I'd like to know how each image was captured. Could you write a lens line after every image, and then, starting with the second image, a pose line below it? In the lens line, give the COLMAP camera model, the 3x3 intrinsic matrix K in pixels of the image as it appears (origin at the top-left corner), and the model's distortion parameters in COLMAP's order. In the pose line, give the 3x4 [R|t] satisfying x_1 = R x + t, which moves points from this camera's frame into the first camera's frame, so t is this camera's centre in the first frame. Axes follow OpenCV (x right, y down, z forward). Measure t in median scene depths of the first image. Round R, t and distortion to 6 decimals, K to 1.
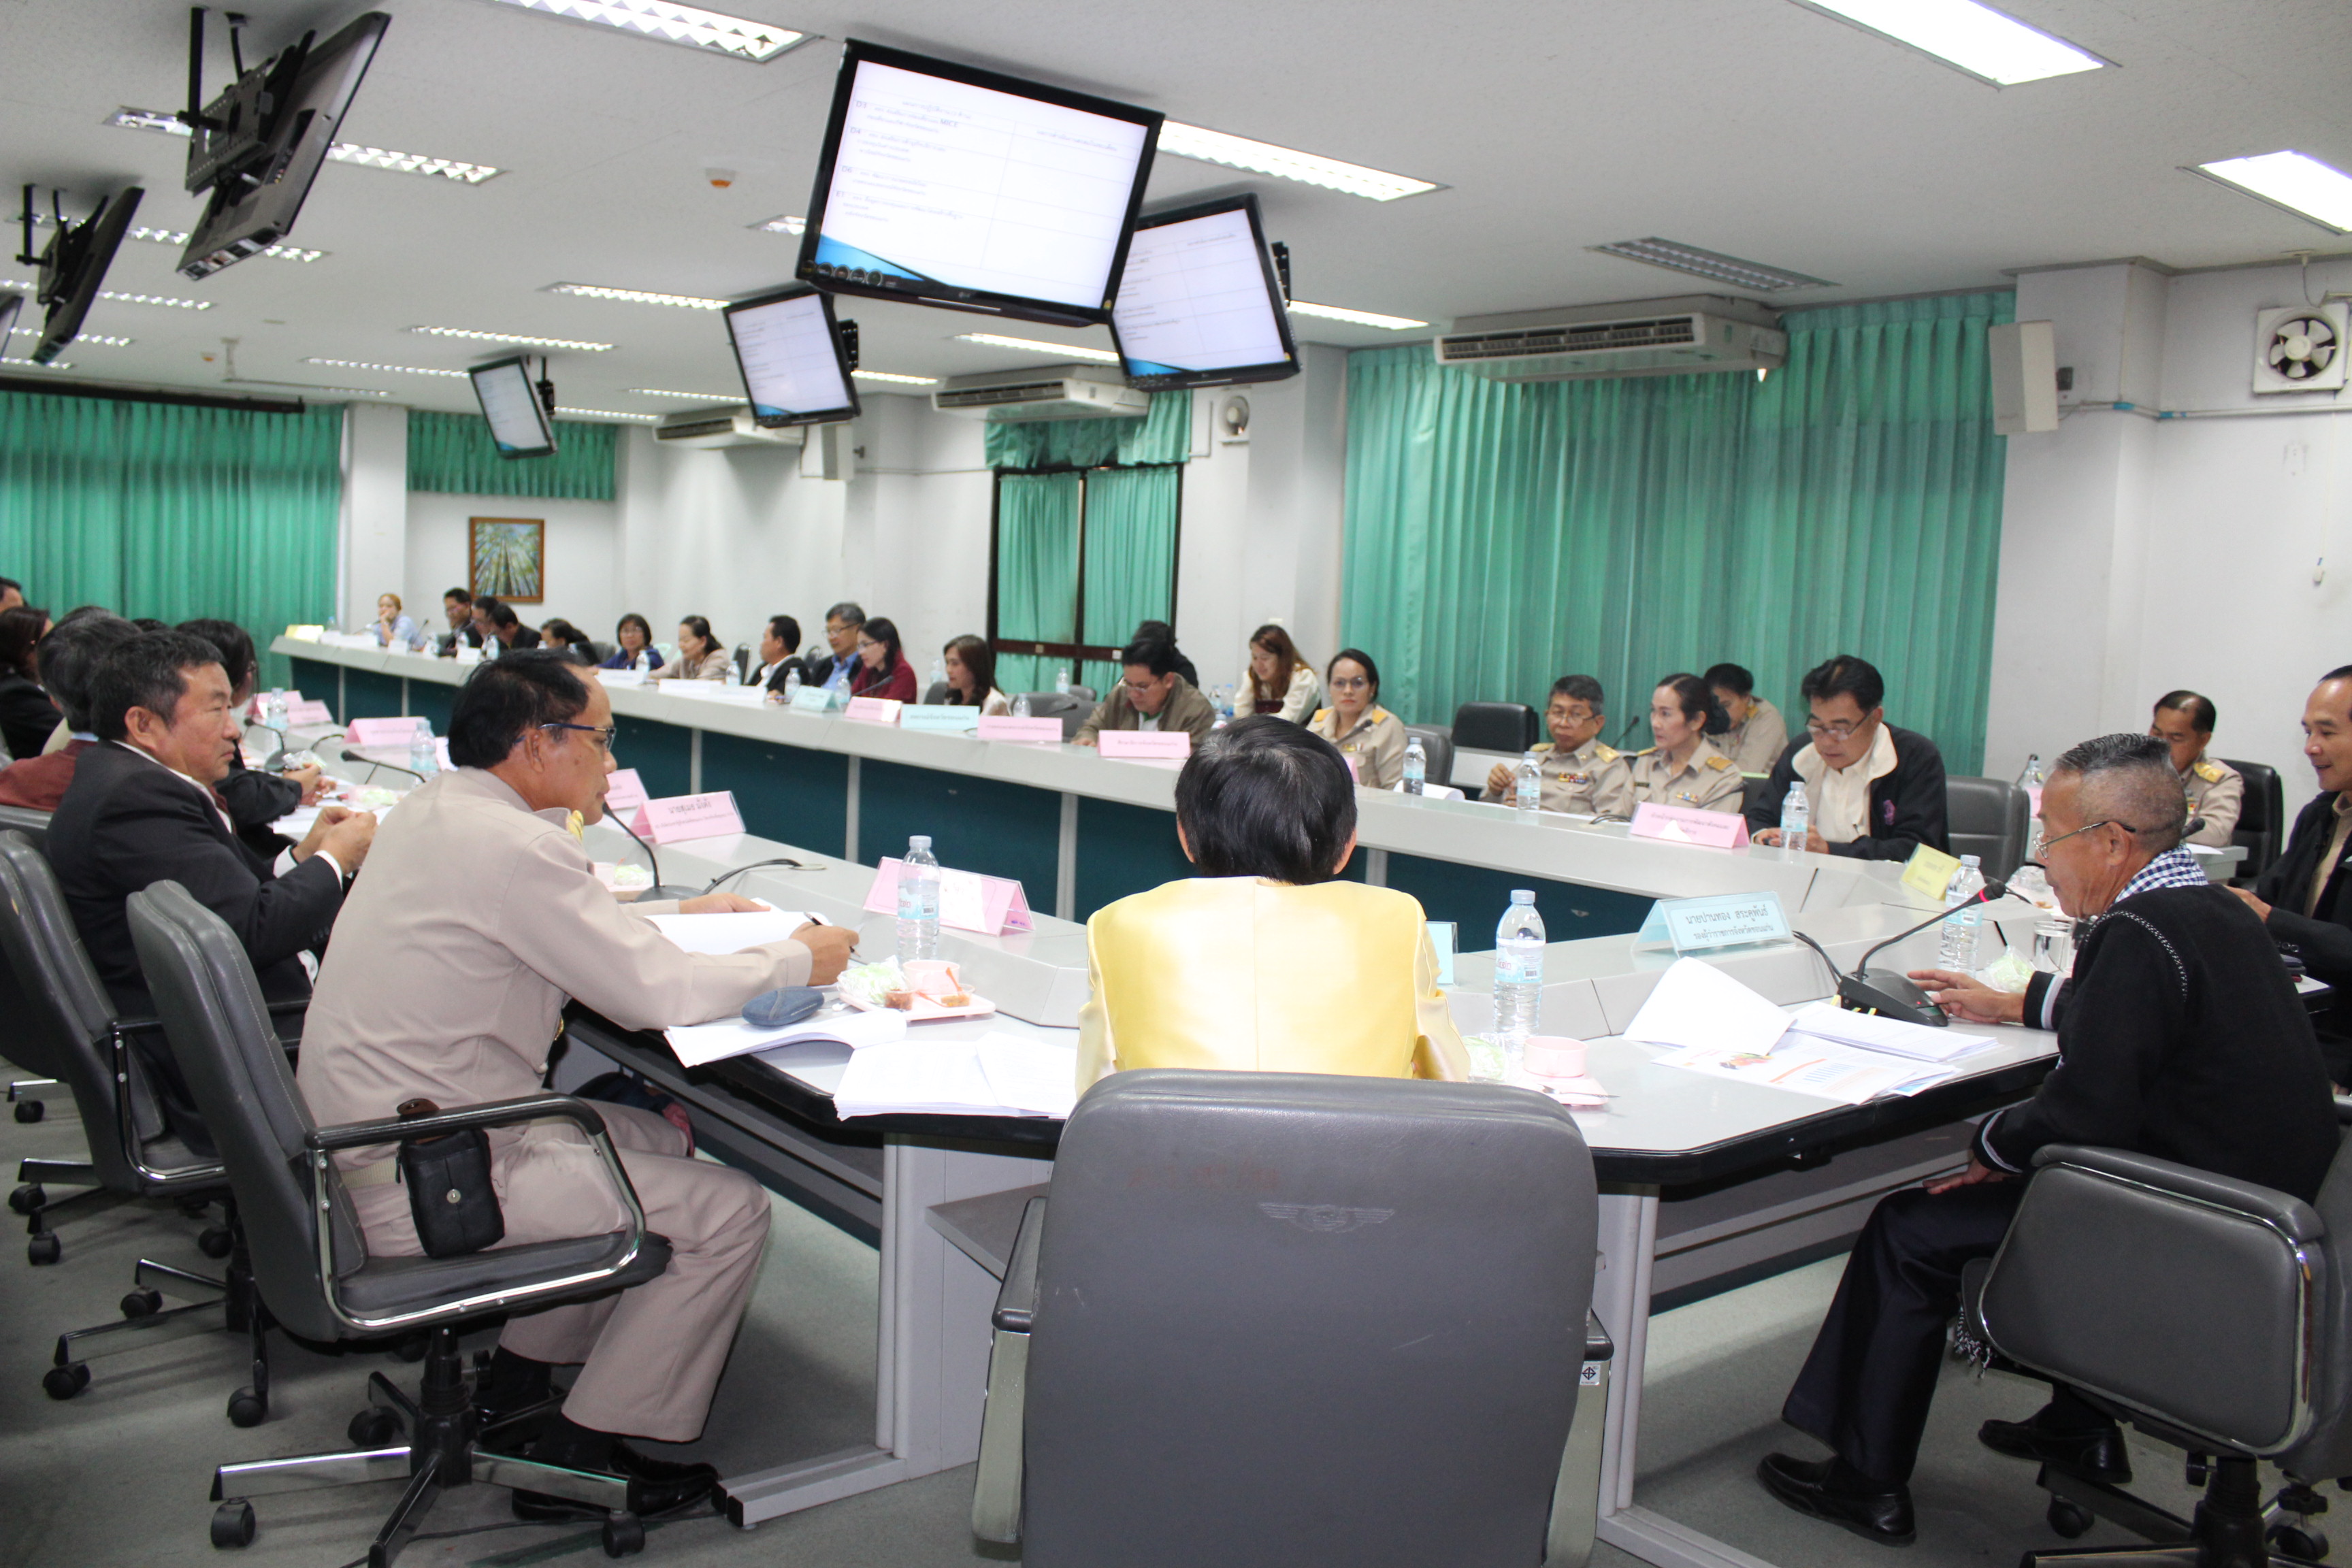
lens RADIAL K [[1962.3, 0, 1176.0], [0, 1962.3, 784.0], [0, 0, 1]] dist [0.001021, 0.000196]
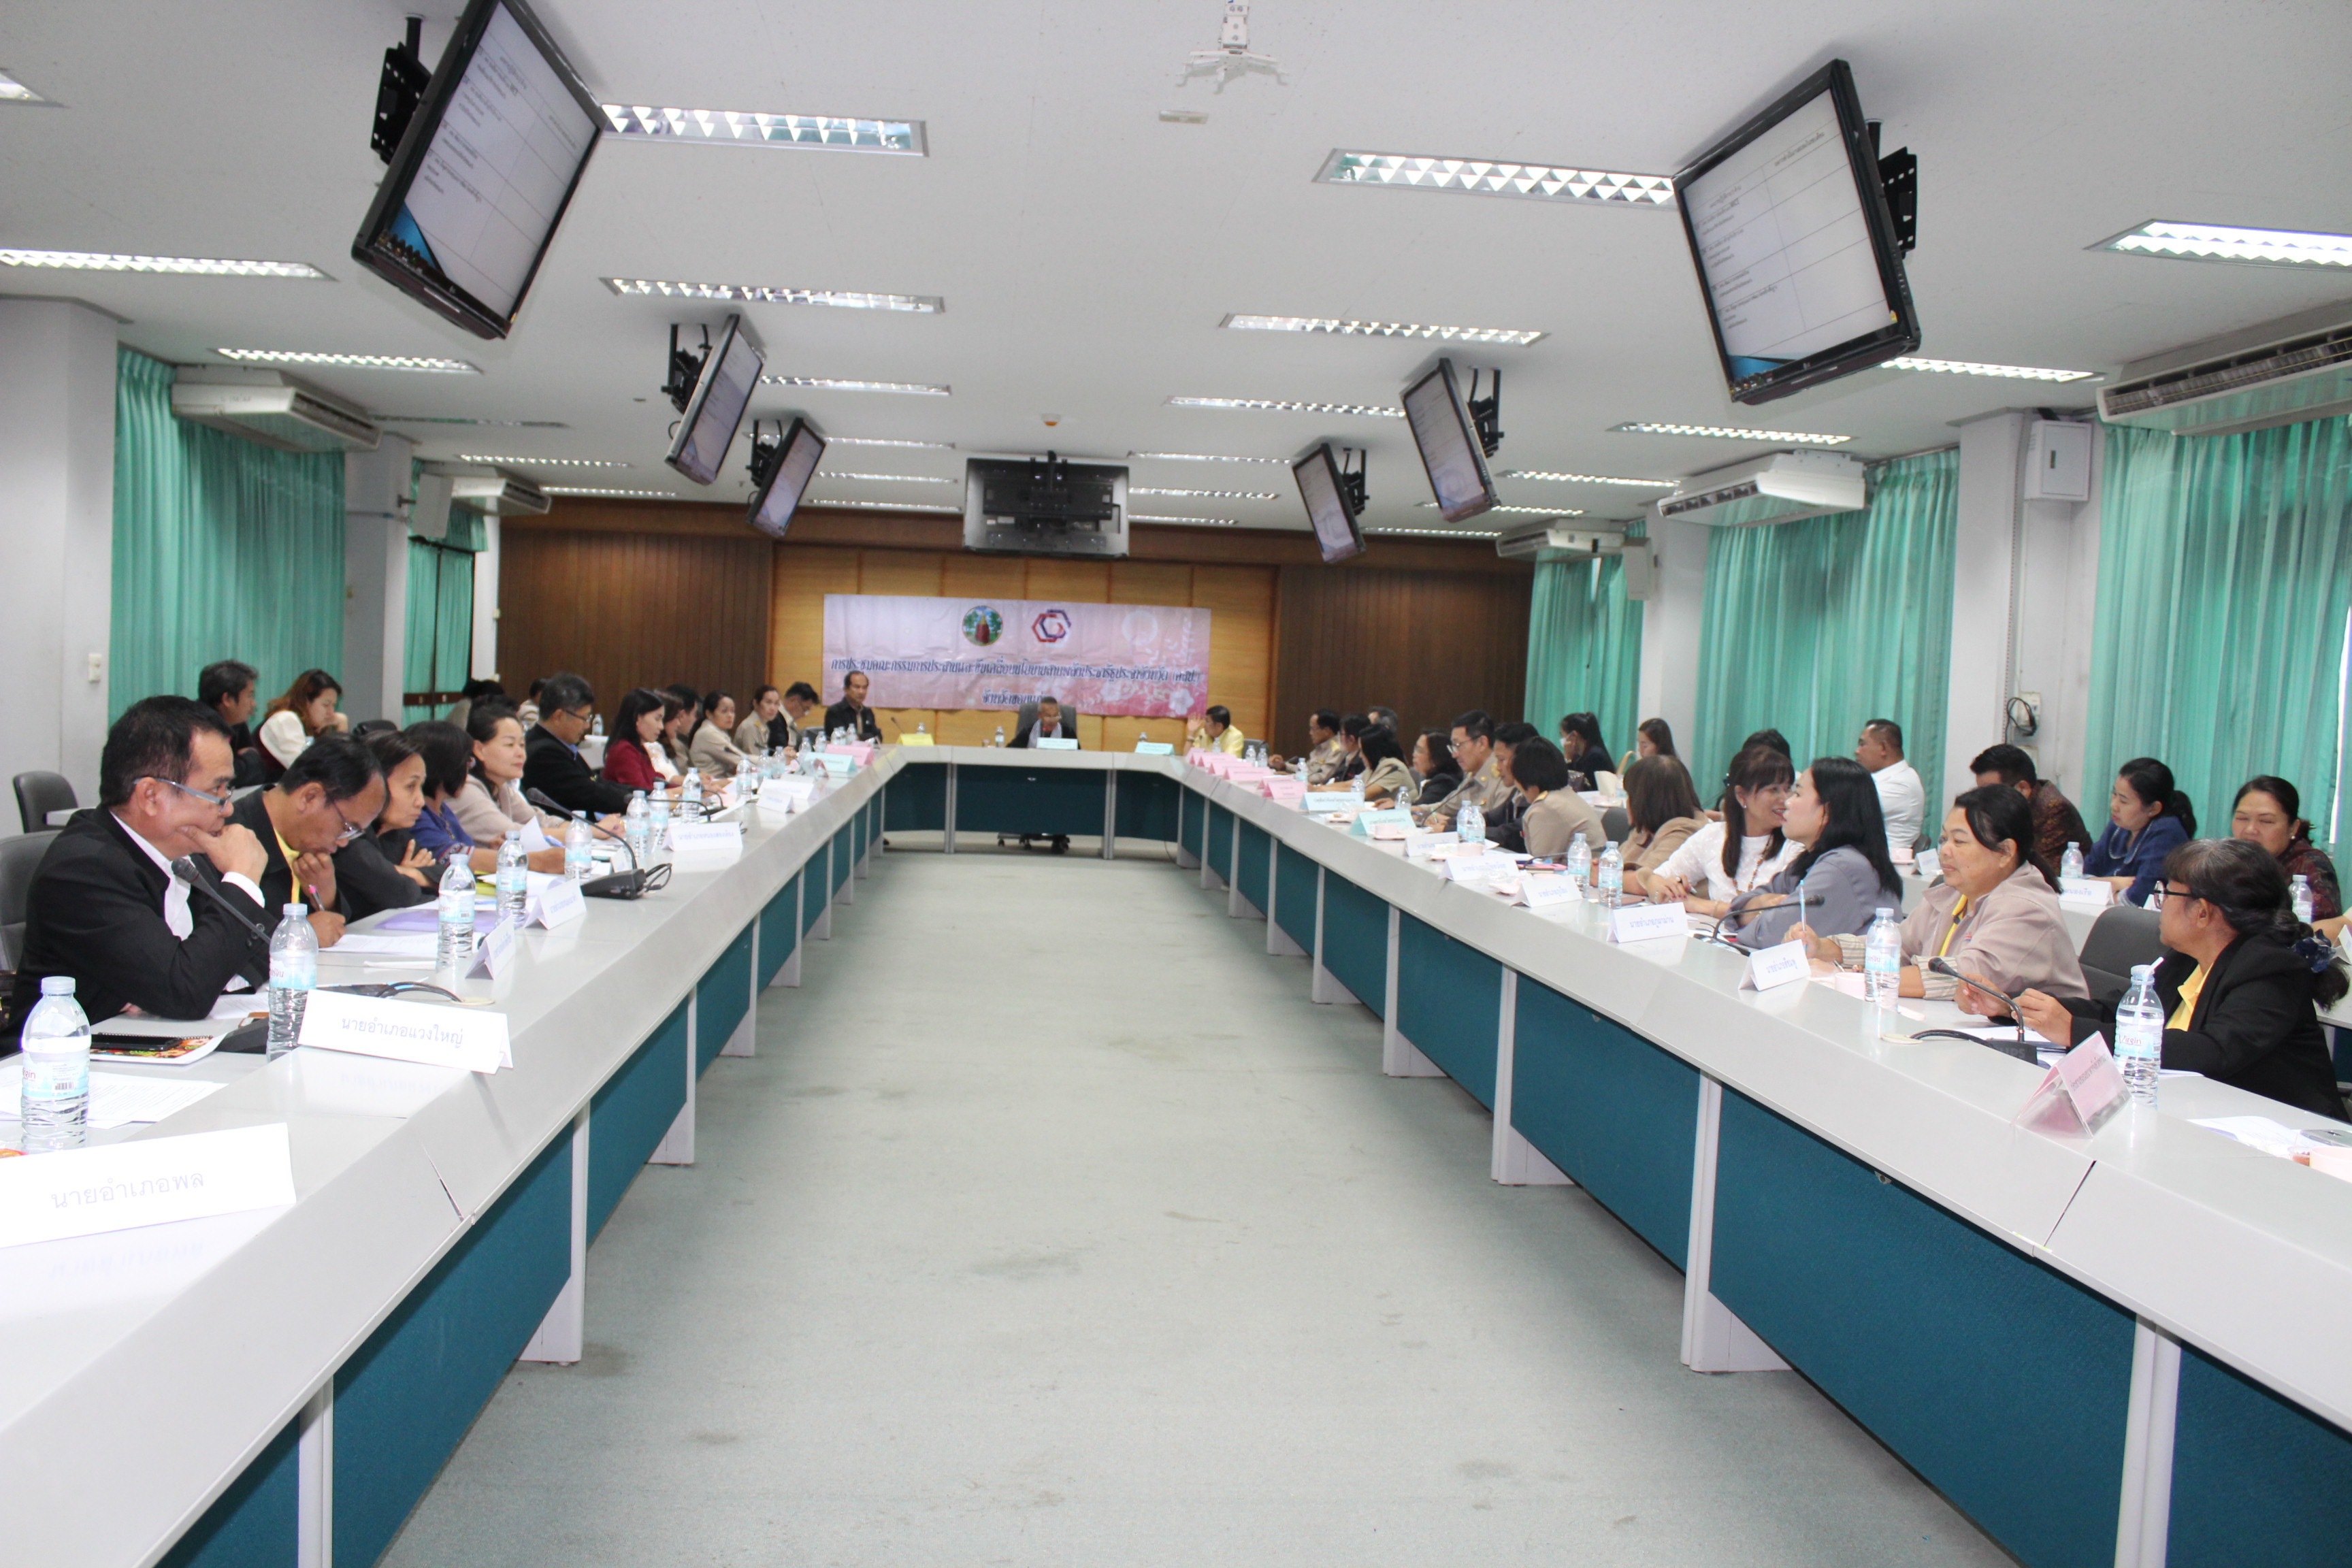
lens RADIAL K [[1962.3, 0, 1176.0], [0, 1962.3, 784.0], [0, 0, 1]] dist [0.001021, 0.000196]
pose [[0.855478, 0.028509, -0.517054, 0.242061], [-0.060503, 0.997148, -0.045123, -0.004330], [0.514293, 0.069885, 0.854763, 0.135734]]
